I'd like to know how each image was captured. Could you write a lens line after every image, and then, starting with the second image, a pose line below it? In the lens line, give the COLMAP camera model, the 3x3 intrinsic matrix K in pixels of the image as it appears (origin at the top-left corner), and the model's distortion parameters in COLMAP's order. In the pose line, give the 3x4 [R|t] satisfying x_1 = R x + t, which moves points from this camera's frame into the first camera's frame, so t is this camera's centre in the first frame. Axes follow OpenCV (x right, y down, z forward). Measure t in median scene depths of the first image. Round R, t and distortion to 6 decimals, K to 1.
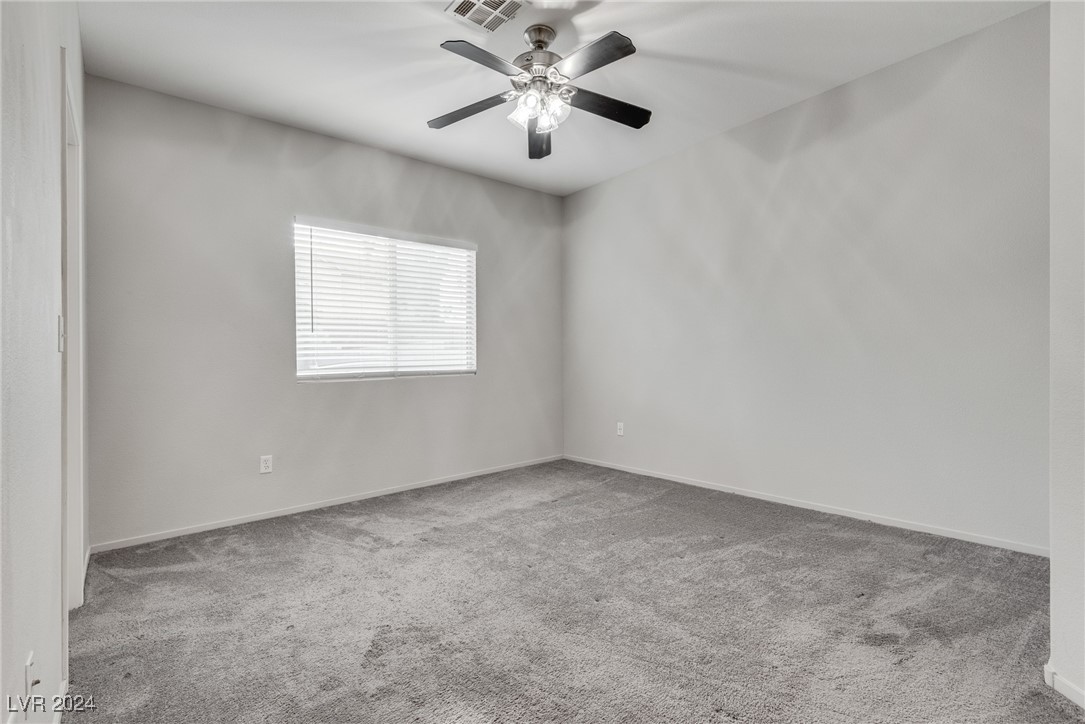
lens RADIAL K [[502.0, 0, 544.3], [0, 502.0, 352.5], [0, 0, 1]] dist [-0.001063, -0.000371]
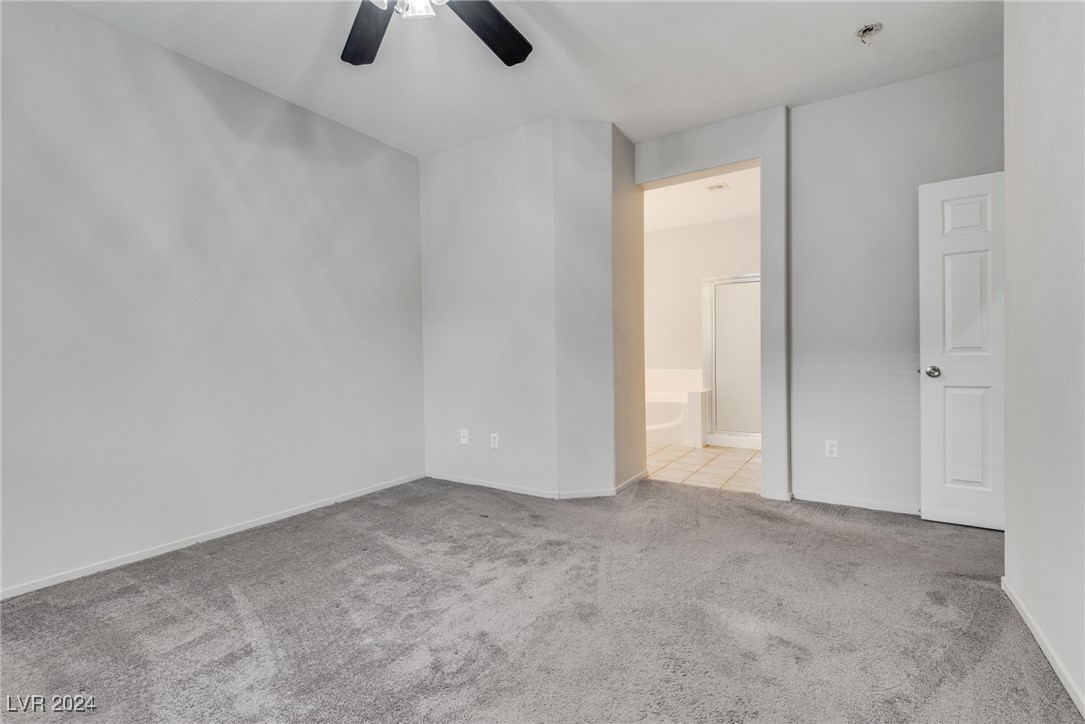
lens RADIAL K [[502.0, 0, 544.3], [0, 502.0, 352.5], [0, 0, 1]] dist [-0.001063, -0.000371]
pose [[-0.313115, 0.023192, 0.949432, -0.631023], [0.000933, 0.999709, -0.024112, 0.015497], [-0.949715, -0.006664, -0.313045, 0.925963]]
